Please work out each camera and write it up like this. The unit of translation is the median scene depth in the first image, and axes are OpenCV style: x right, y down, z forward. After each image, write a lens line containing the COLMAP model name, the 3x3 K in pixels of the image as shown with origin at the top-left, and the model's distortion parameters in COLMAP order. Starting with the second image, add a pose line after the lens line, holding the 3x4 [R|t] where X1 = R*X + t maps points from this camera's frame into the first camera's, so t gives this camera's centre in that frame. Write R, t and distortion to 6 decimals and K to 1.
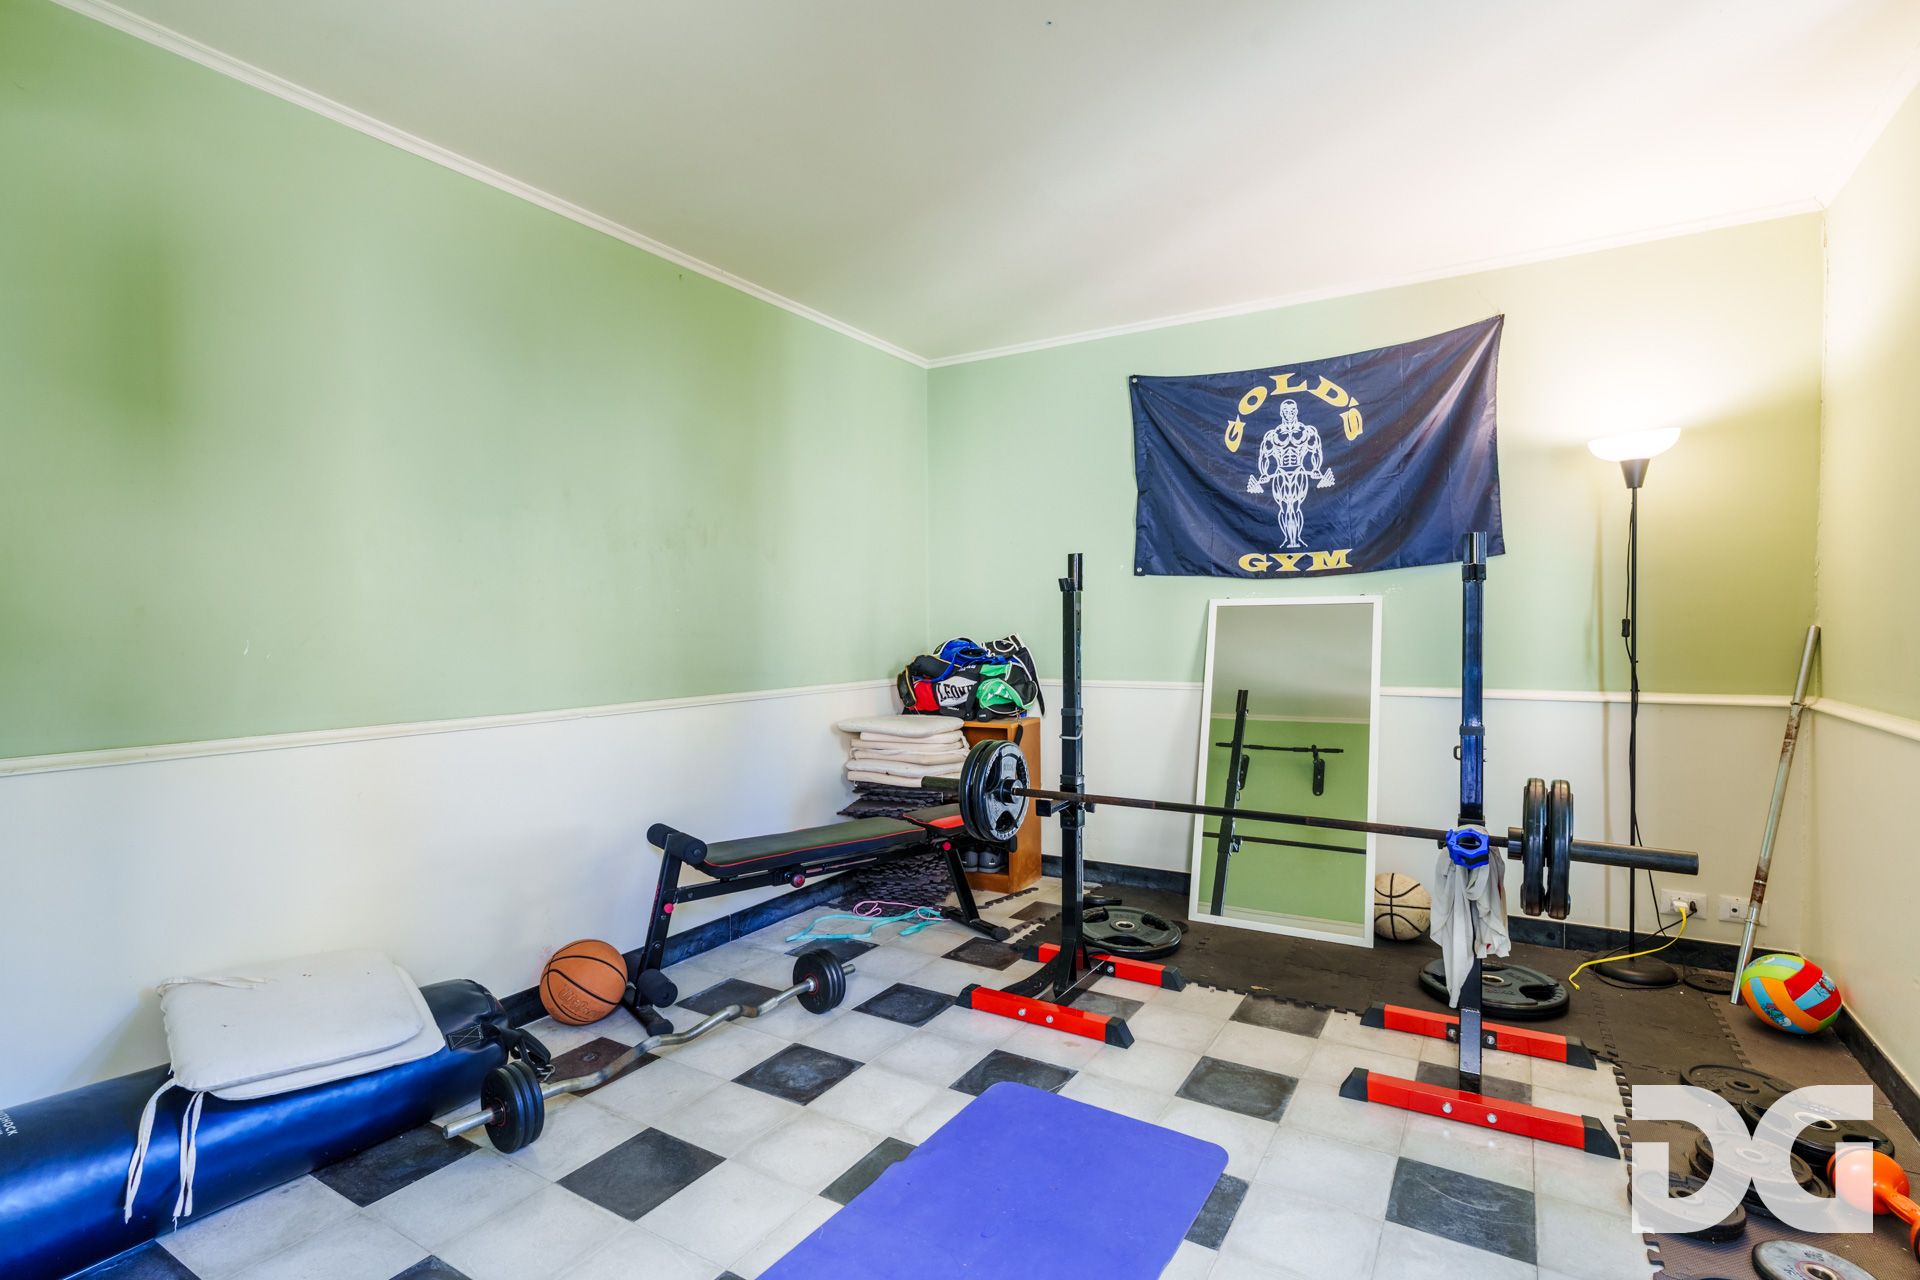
lens RADIAL K [[915.8, 0, 955.4], [0, 915.8, 636.1], [0, 0, 1]] dist [0.002006, 0.000257]
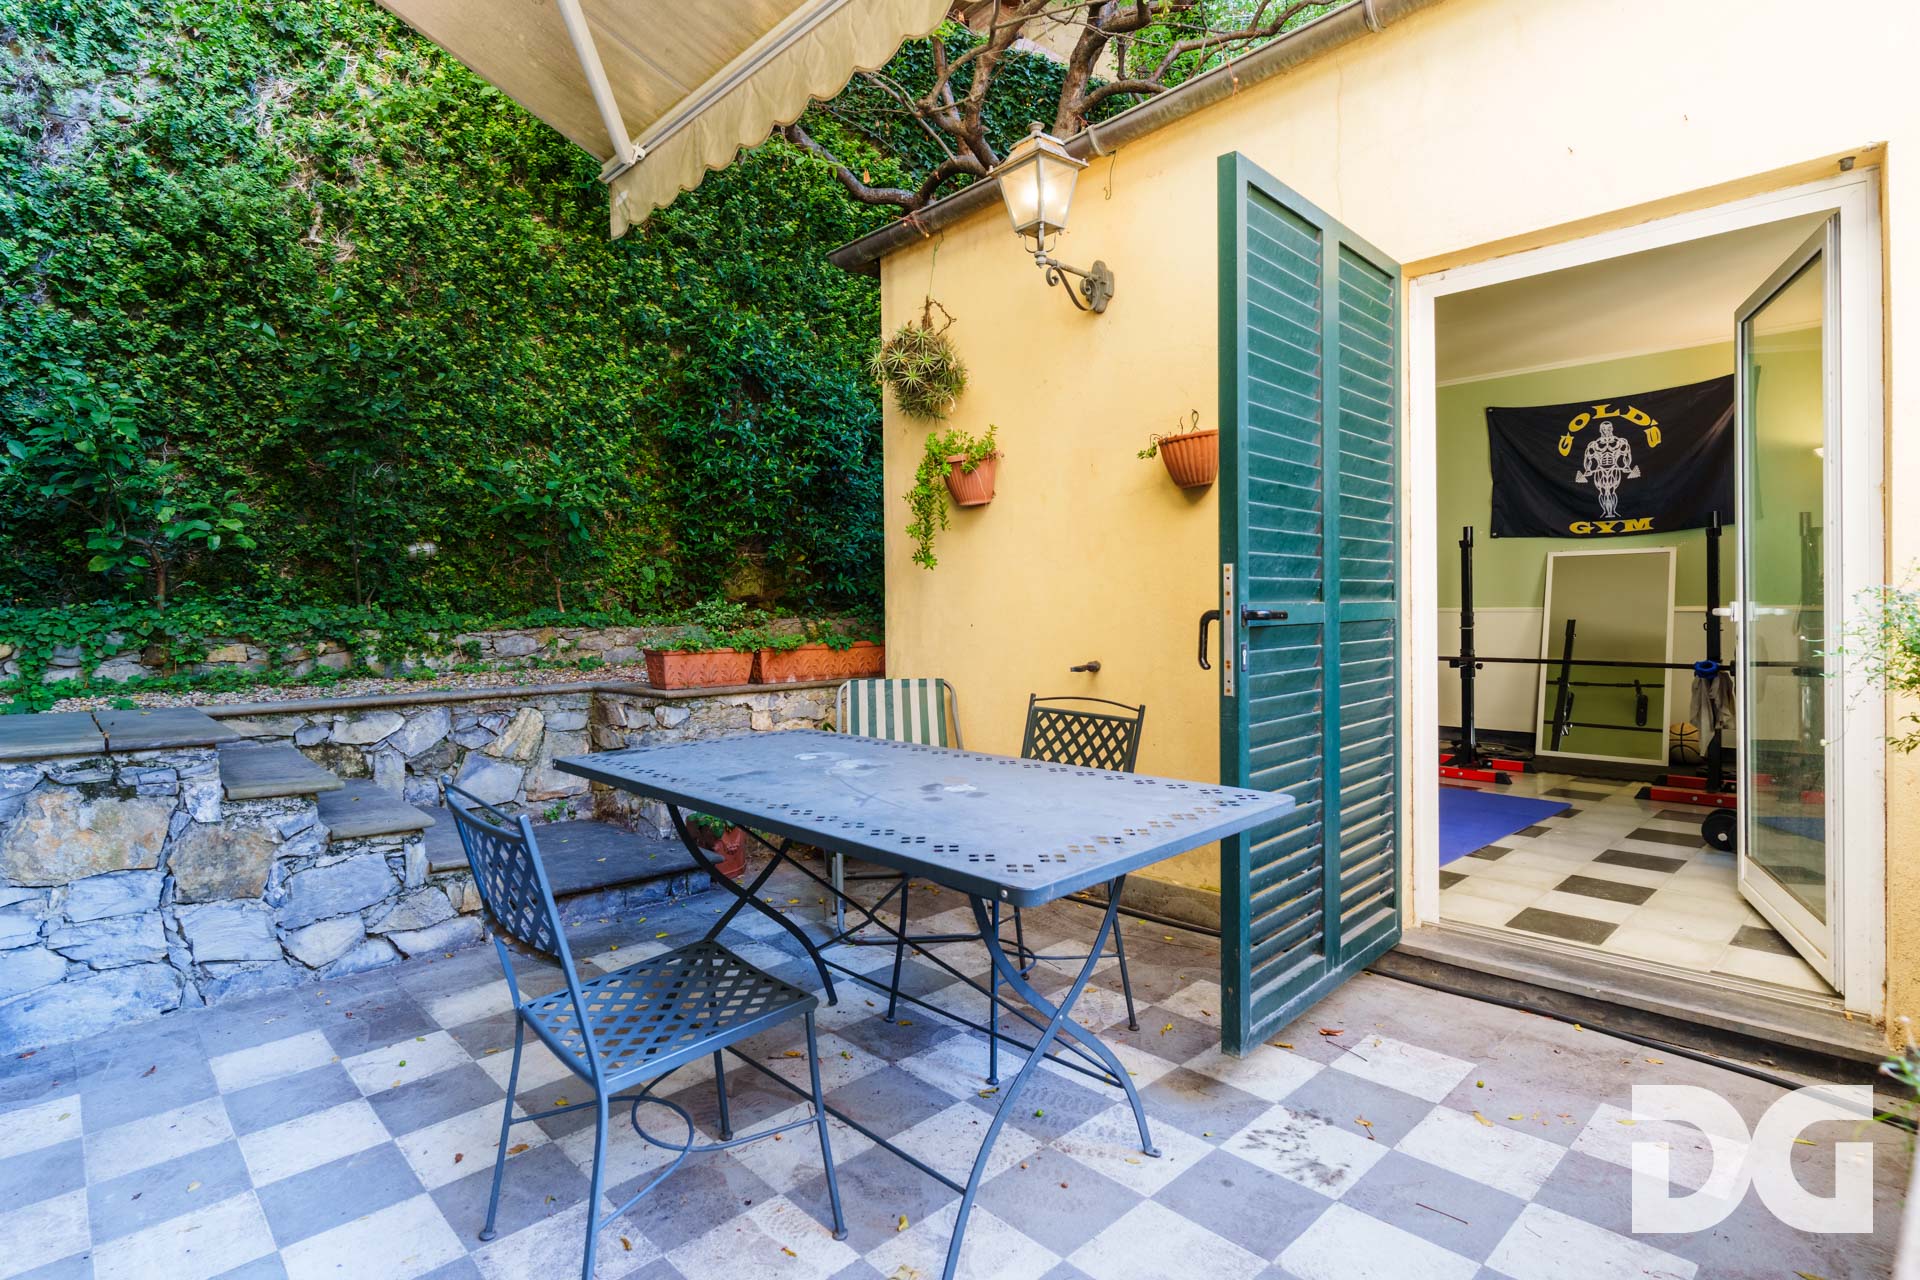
lens RADIAL K [[915.8, 0, 973.1], [0, 915.8, 606.9], [0, 0, 1]] dist [0.002006, 0.000257]
pose [[0.965128, -0.004429, -0.261740, -0.258983], [0.003975, 0.999990, -0.002266, 0.052341], [0.261747, 0.001147, 0.965136, -0.759058]]
